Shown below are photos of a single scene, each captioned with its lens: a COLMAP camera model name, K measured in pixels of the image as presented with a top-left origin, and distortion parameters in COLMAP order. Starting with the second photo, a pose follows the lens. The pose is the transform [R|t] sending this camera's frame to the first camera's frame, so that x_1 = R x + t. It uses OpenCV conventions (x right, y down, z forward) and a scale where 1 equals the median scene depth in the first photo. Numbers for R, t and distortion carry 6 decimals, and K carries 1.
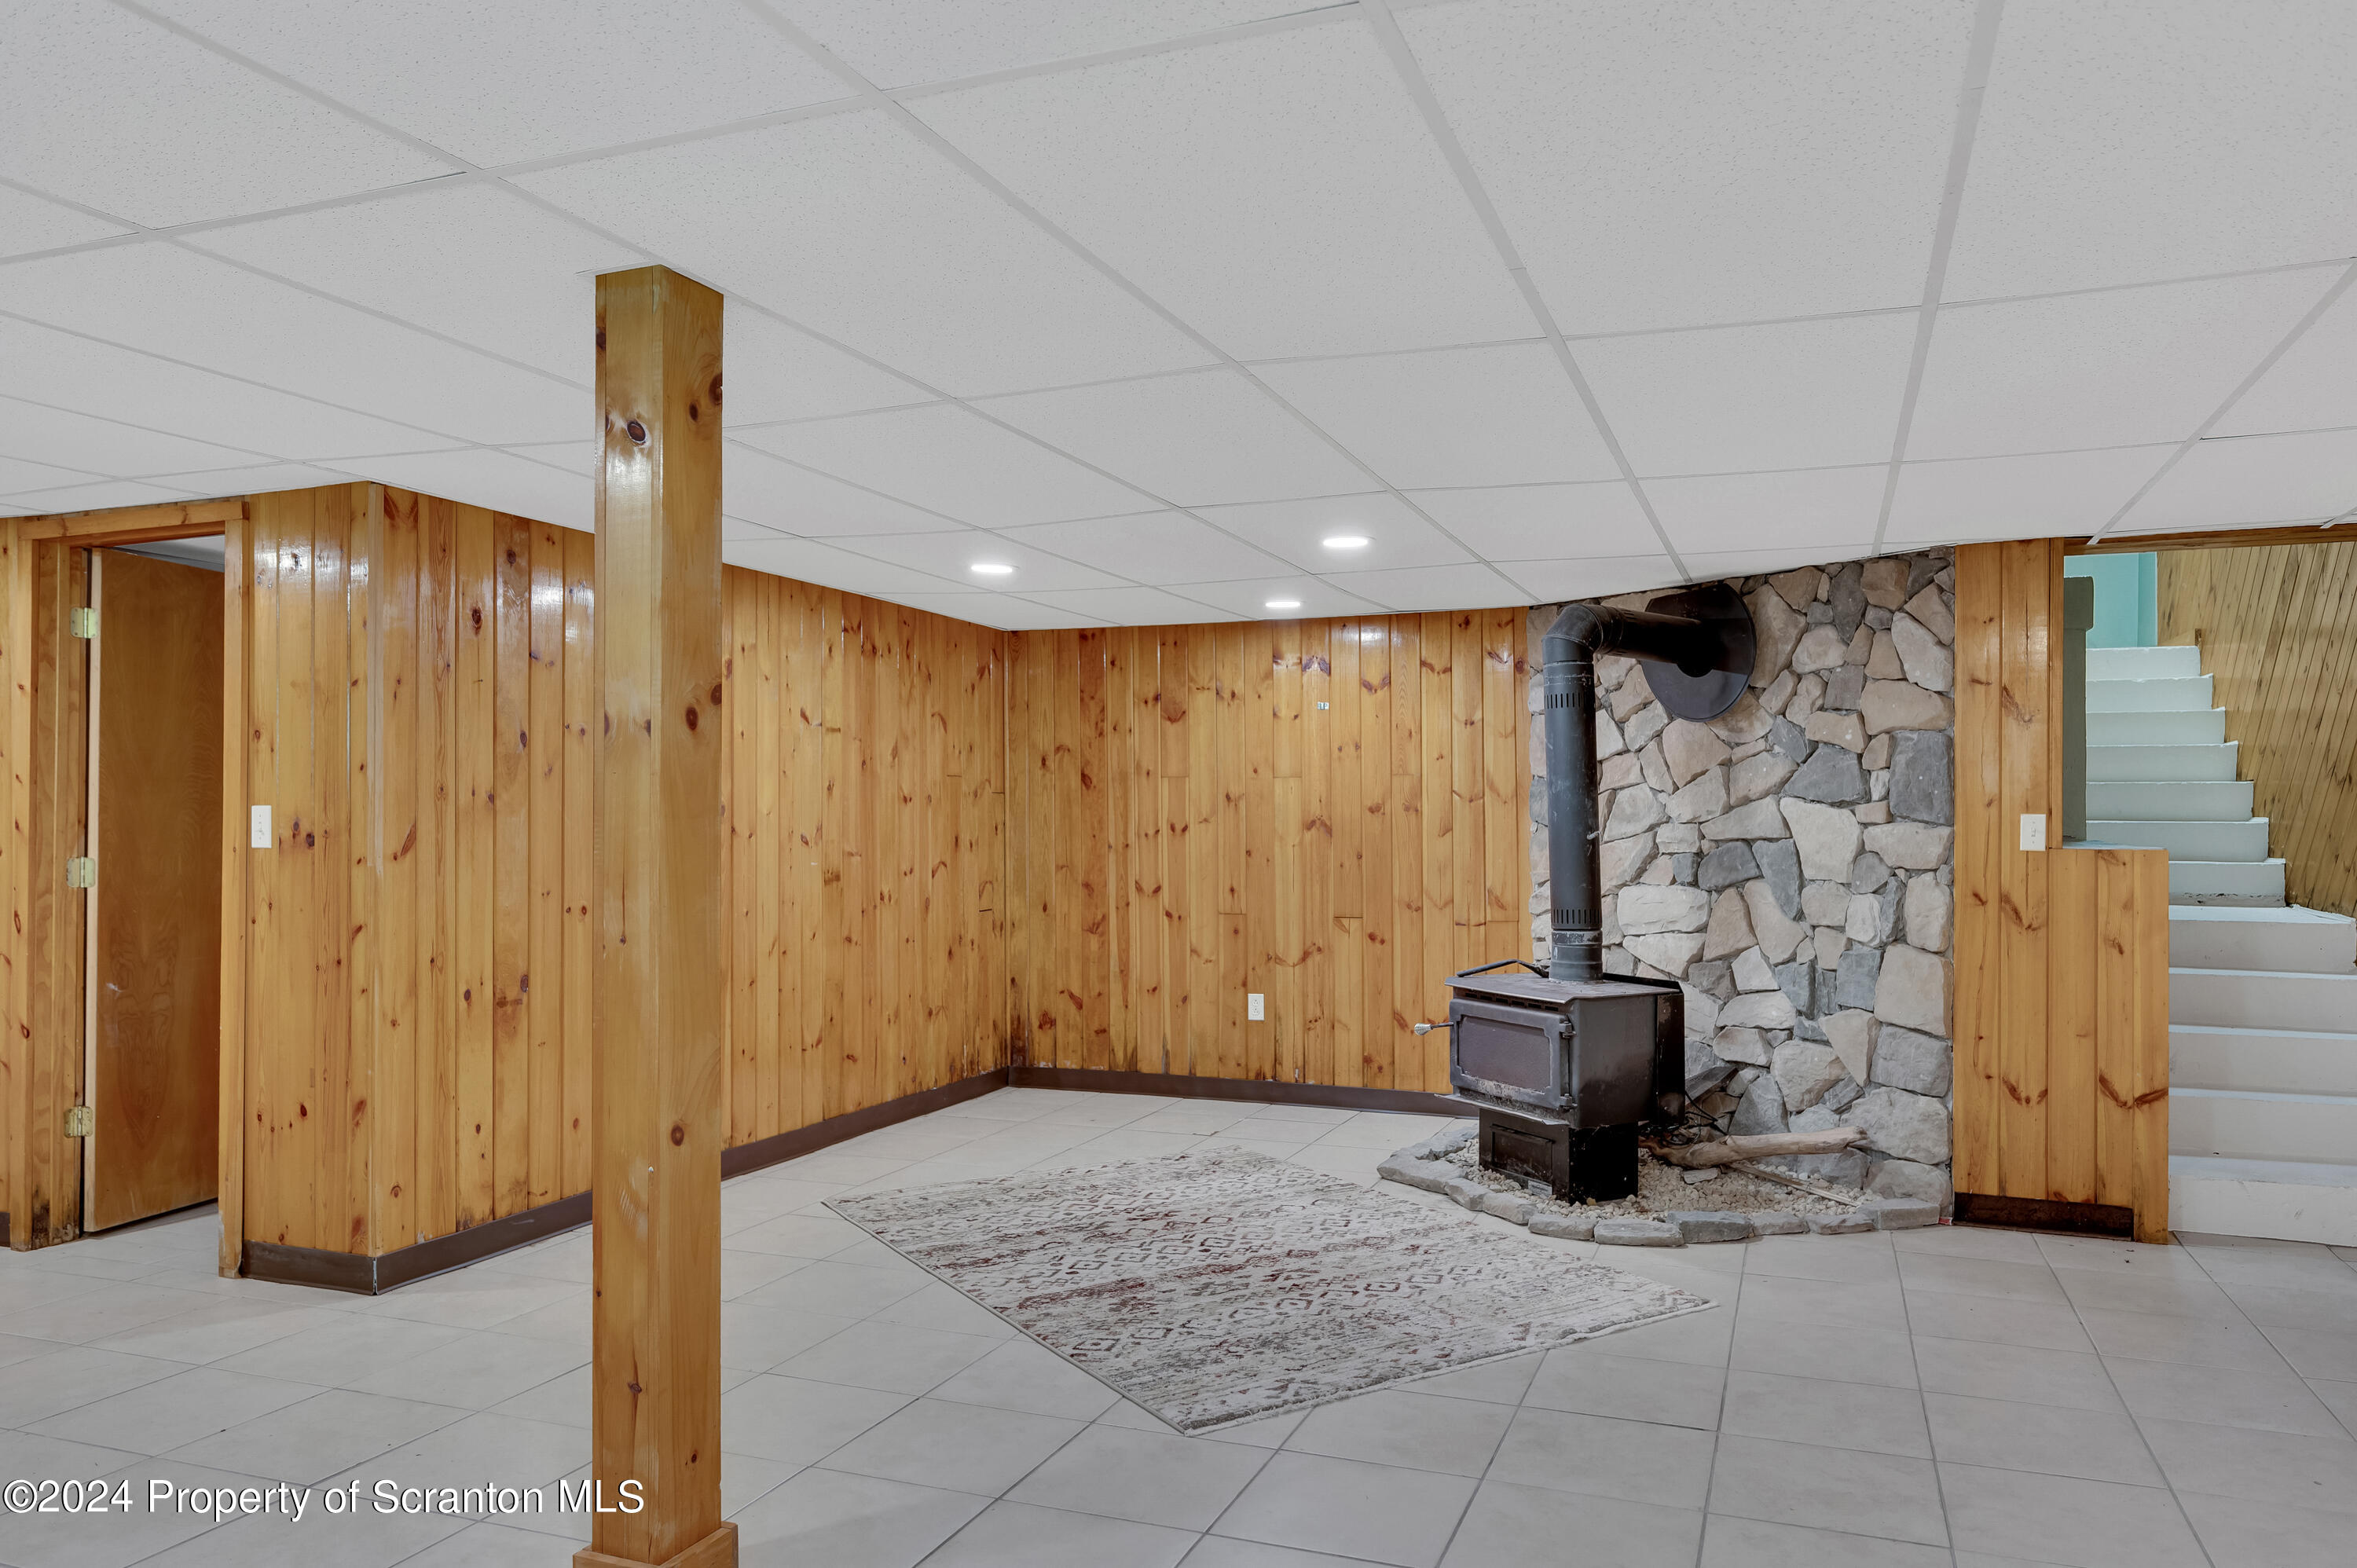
lens RADIAL K [[1632.9, 0, 1183.1], [0, 1632.9, 811.0], [0, 0, 1]] dist [-0.003093, -0.000357]
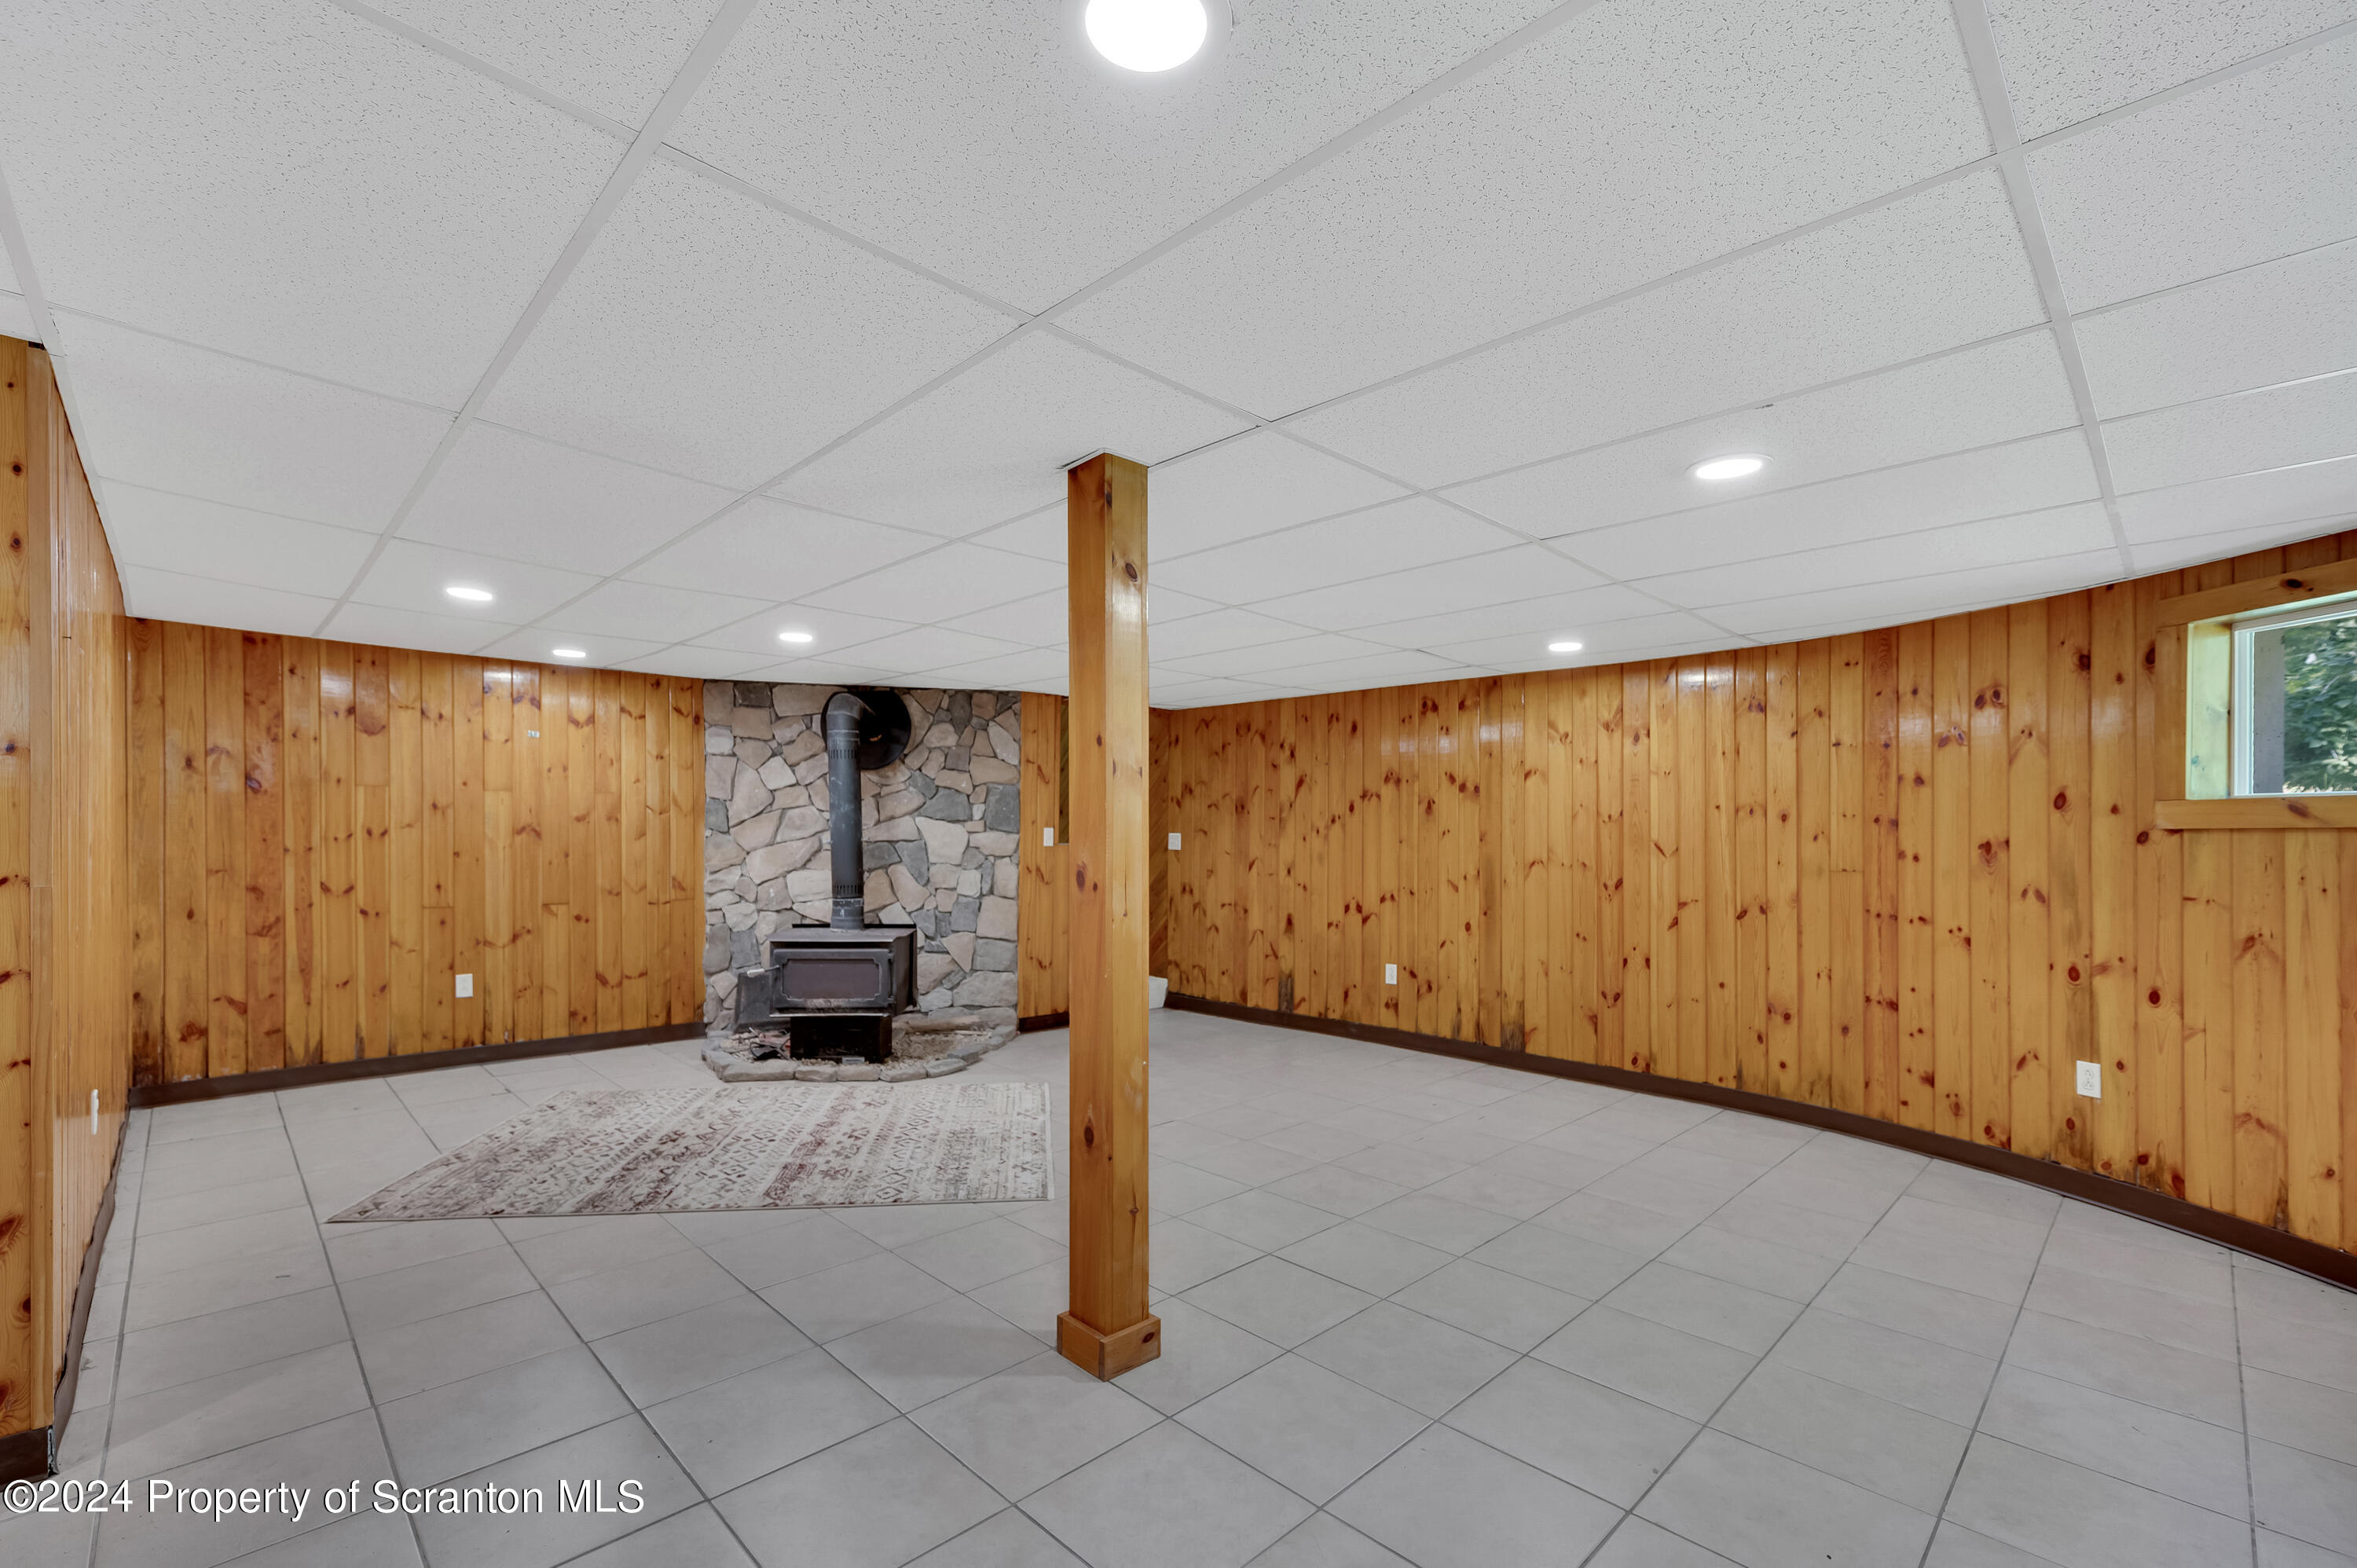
lens RADIAL K [[1016.9, 0, 1265.5], [0, 1016.9, 832.7], [0, 0, 1]] dist [0.002394, -0.000437]
pose [[0.378243, 0.002324, 0.925703, -0.519576], [-0.013699, 0.999901, 0.003087, 0.000351], [-0.925605, -0.013849, 0.378238, 0.241611]]
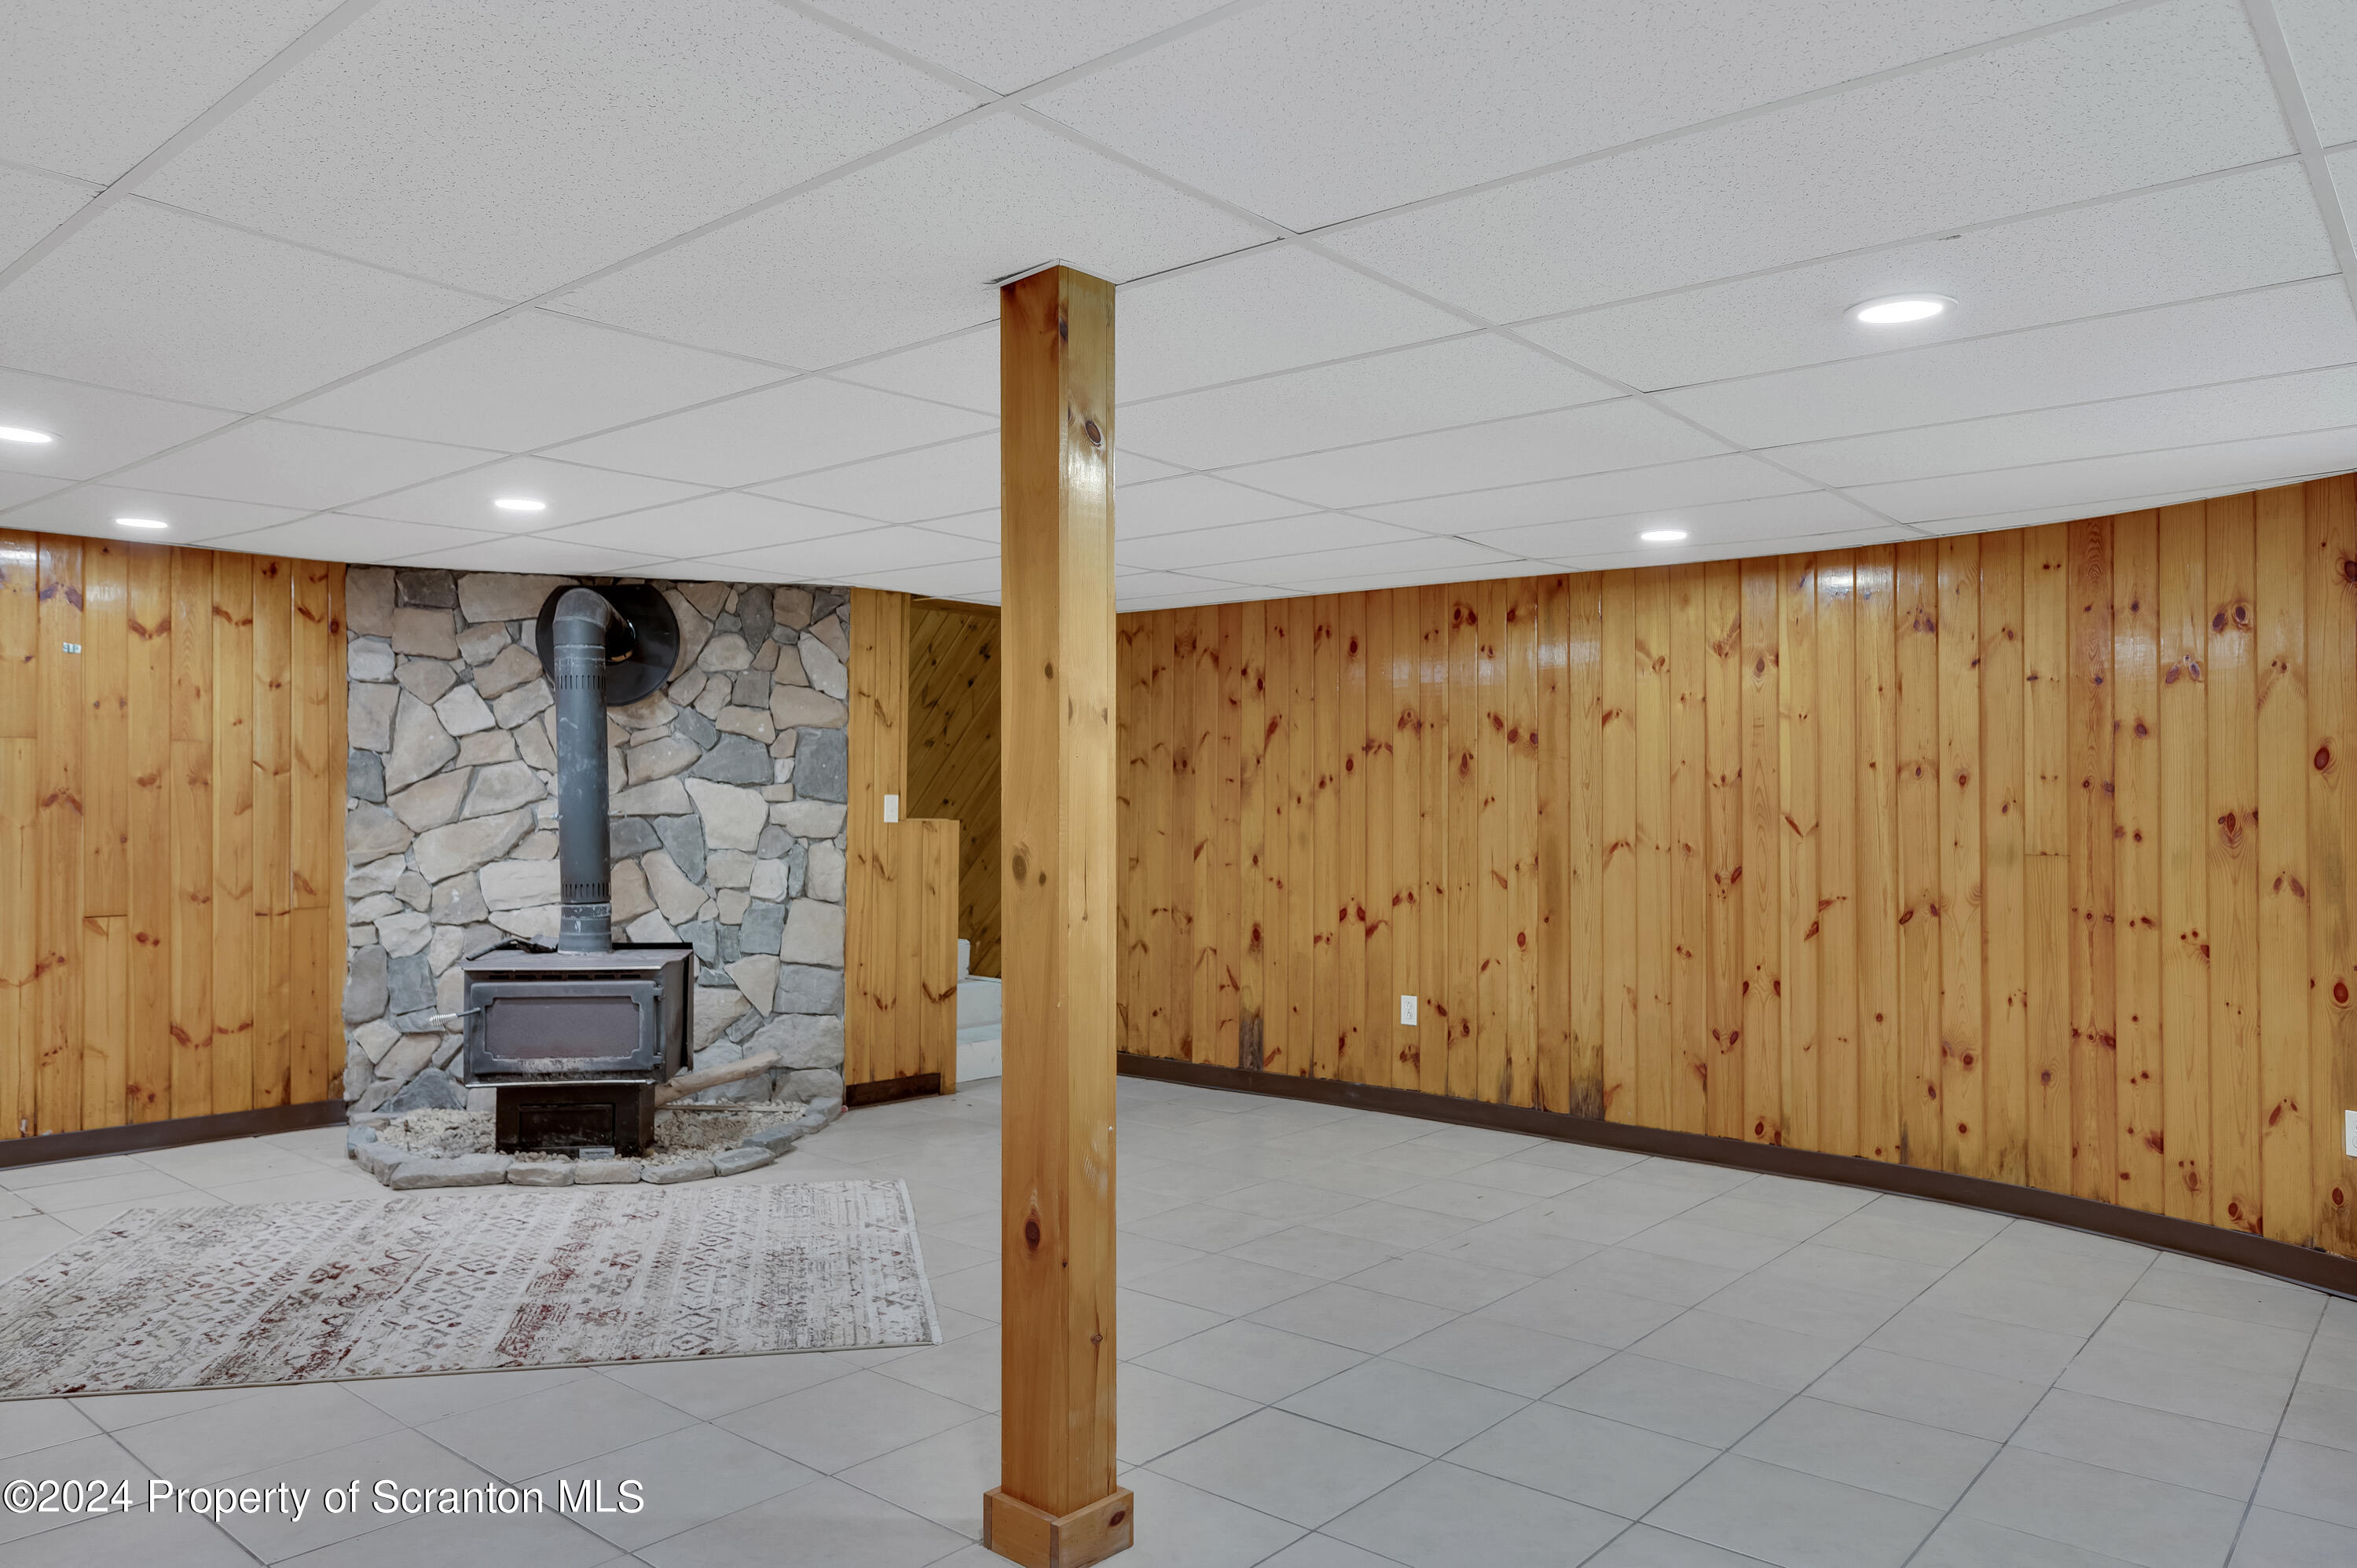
lens RADIAL K [[1564.6, 0, 1341.7], [0, 1564.6, 786.6], [0, 0, 1]] dist [-0.008547, 0.006575]
pose [[0.284421, 0.011619, 0.958629, -0.567960], [-0.012661, 0.999885, -0.008362, 0.000885], [-0.958616, -0.009759, 0.284535, 0.252737]]
